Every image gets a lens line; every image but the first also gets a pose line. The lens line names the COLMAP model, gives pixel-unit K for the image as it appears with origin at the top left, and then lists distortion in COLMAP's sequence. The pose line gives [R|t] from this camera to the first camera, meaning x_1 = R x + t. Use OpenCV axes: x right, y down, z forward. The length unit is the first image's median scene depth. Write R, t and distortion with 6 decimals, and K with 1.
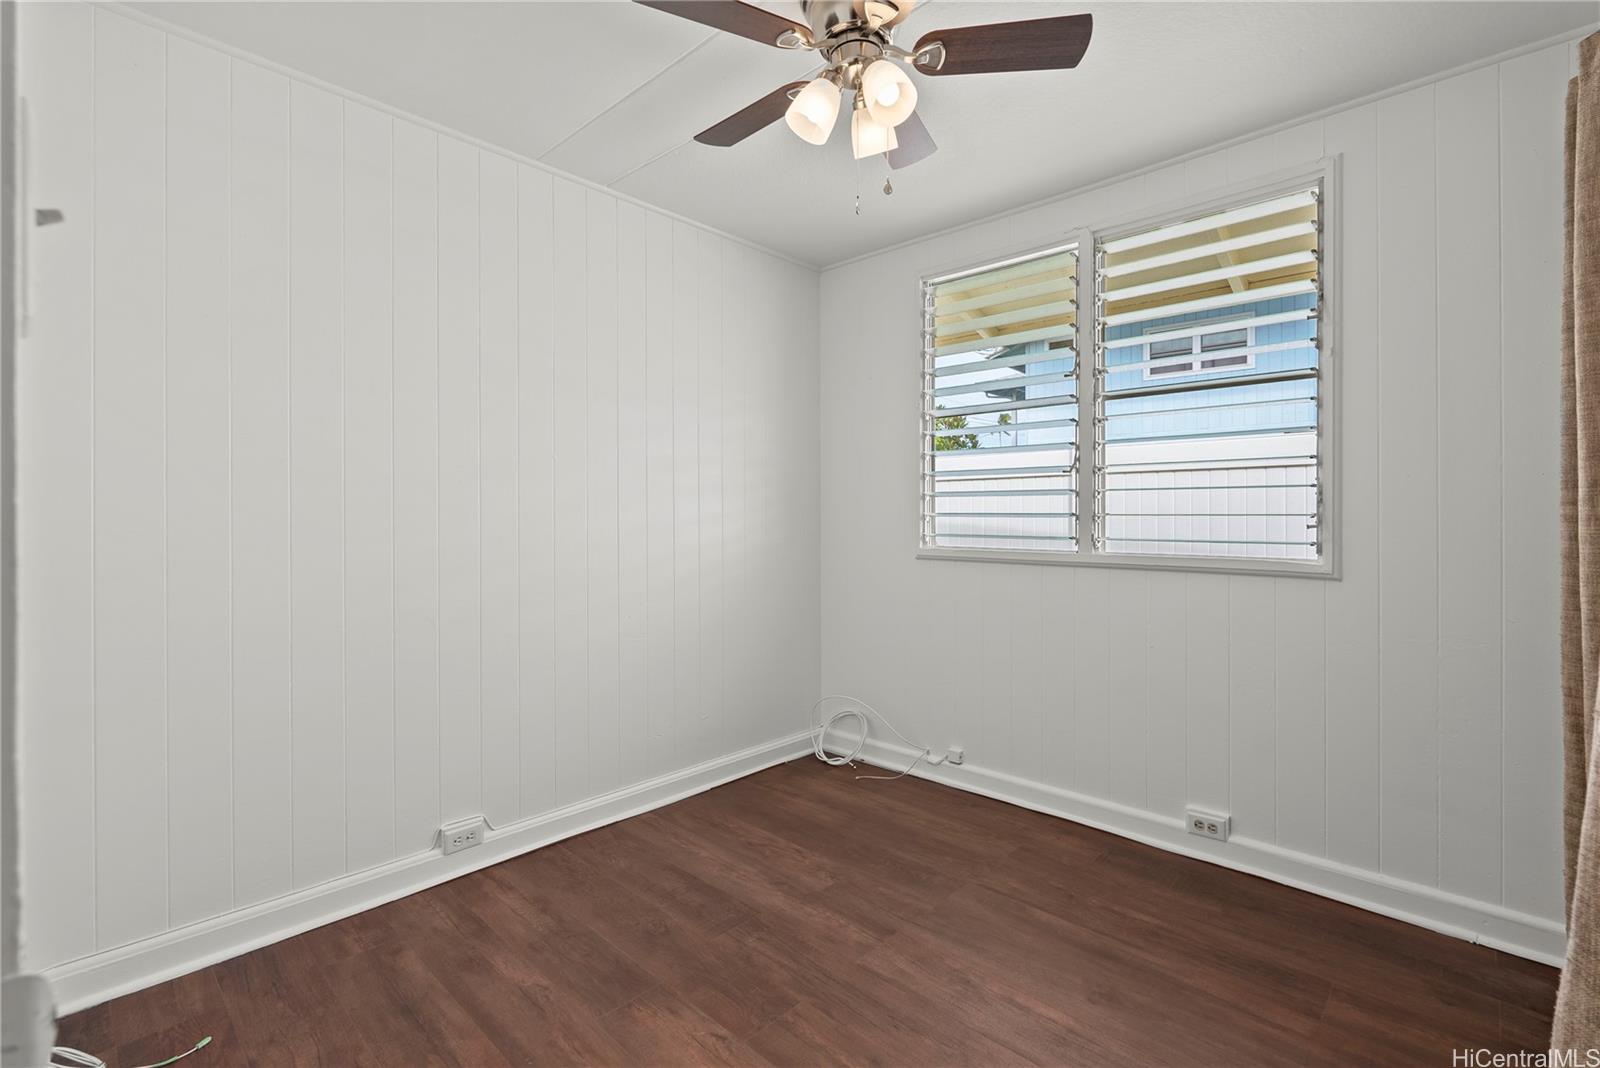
lens RADIAL K [[702.6, 0, 803.0], [0, 702.6, 532.7], [0, 0, 1]] dist [-0.005156, -0.000033]
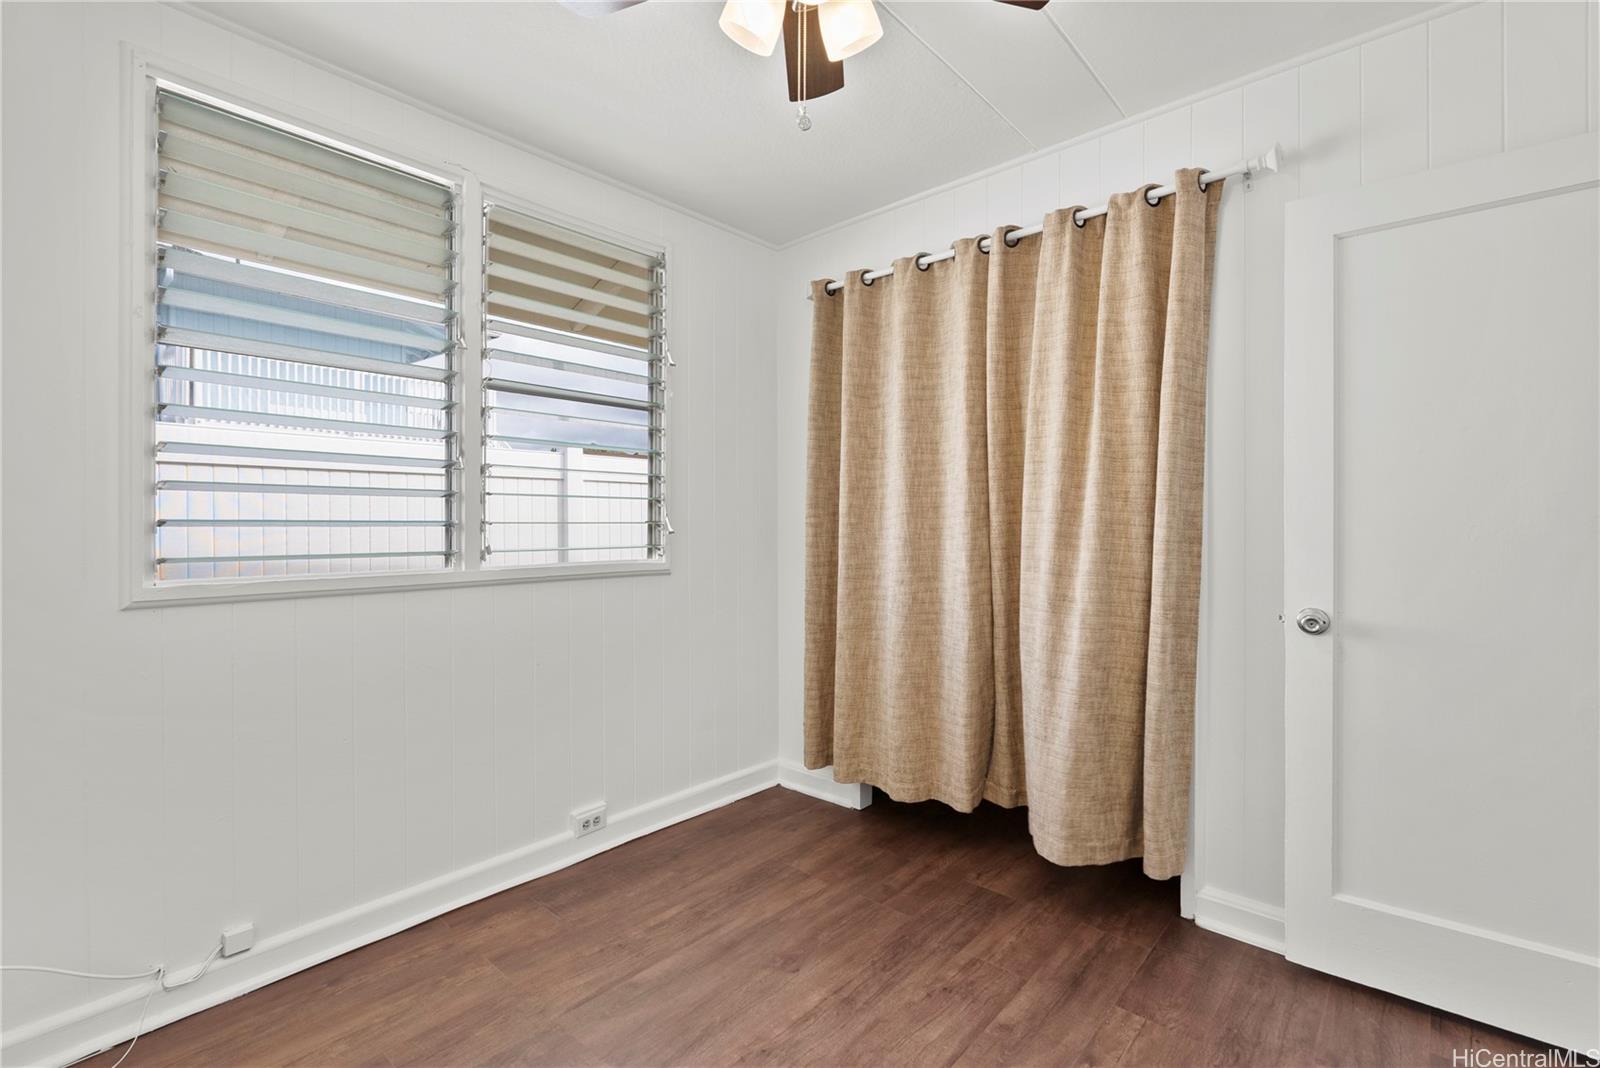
lens RADIAL K [[702.6, 0, 803.0], [0, 702.6, 532.7], [0, 0, 1]] dist [-0.005156, -0.000033]
pose [[-0.010567, -0.013412, 0.999854, -0.450315], [0.029037, 0.999484, 0.013713, -0.015056], [-0.999522, 0.029177, -0.010172, 0.666679]]
